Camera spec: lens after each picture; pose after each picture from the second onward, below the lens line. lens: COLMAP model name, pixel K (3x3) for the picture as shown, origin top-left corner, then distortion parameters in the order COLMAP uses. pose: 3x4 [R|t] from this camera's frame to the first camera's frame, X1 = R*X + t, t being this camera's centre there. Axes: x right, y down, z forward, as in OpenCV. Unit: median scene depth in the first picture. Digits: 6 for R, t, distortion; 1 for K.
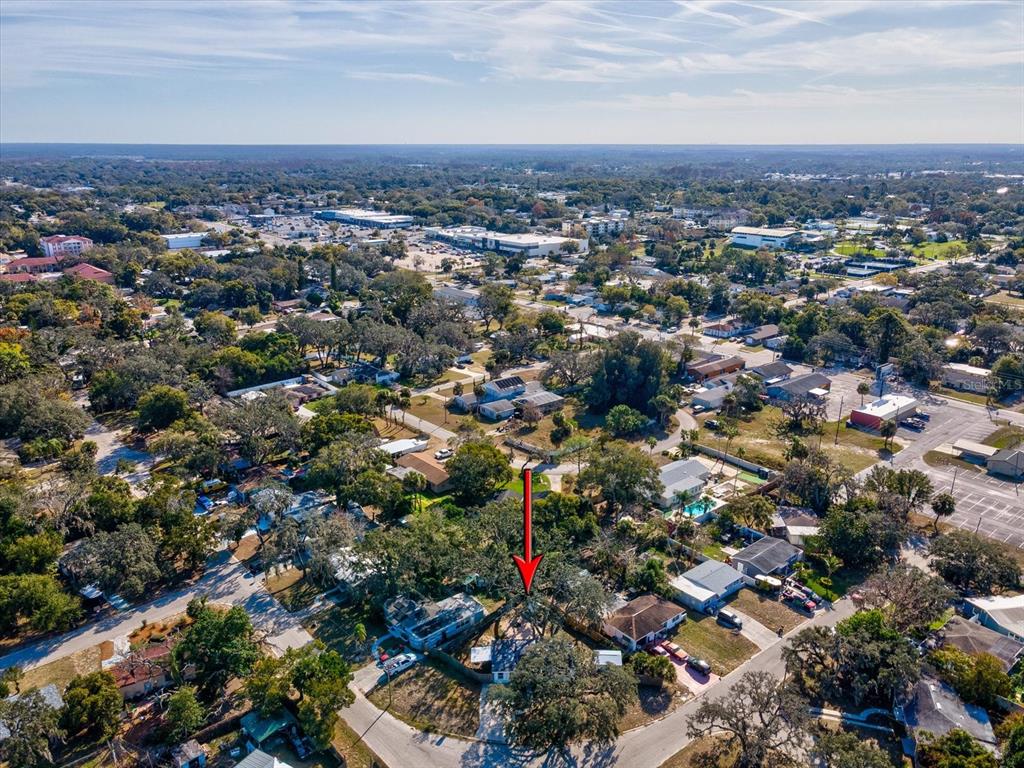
lens RADIAL K [[795.3, 0, 512.0], [0, 795.3, 384.0], [0, 0, 1]] dist [0.022902, 0.007460]
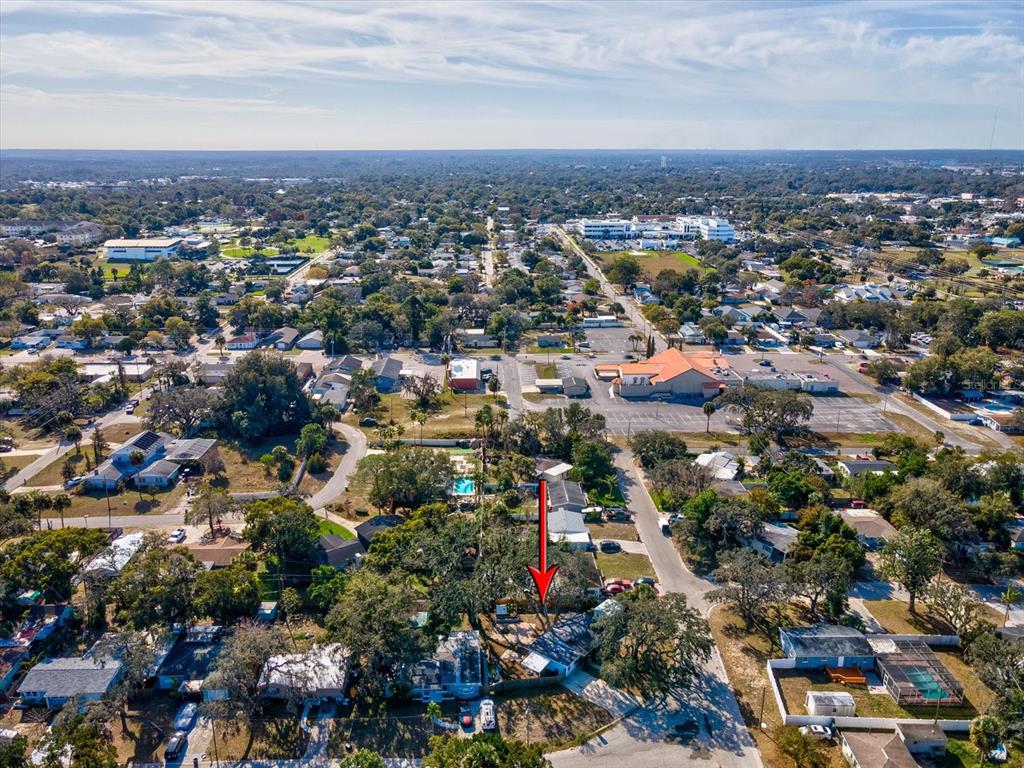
lens RADIAL K [[795.3, 0, 512.0], [0, 795.3, 384.0], [0, 0, 1]] dist [0.022902, 0.007460]
pose [[0.628524, -0.234332, 0.741651, -0.751195], [0.238940, 0.965599, 0.102598, -0.112191], [-0.740179, 0.112725, 0.662893, 0.336669]]
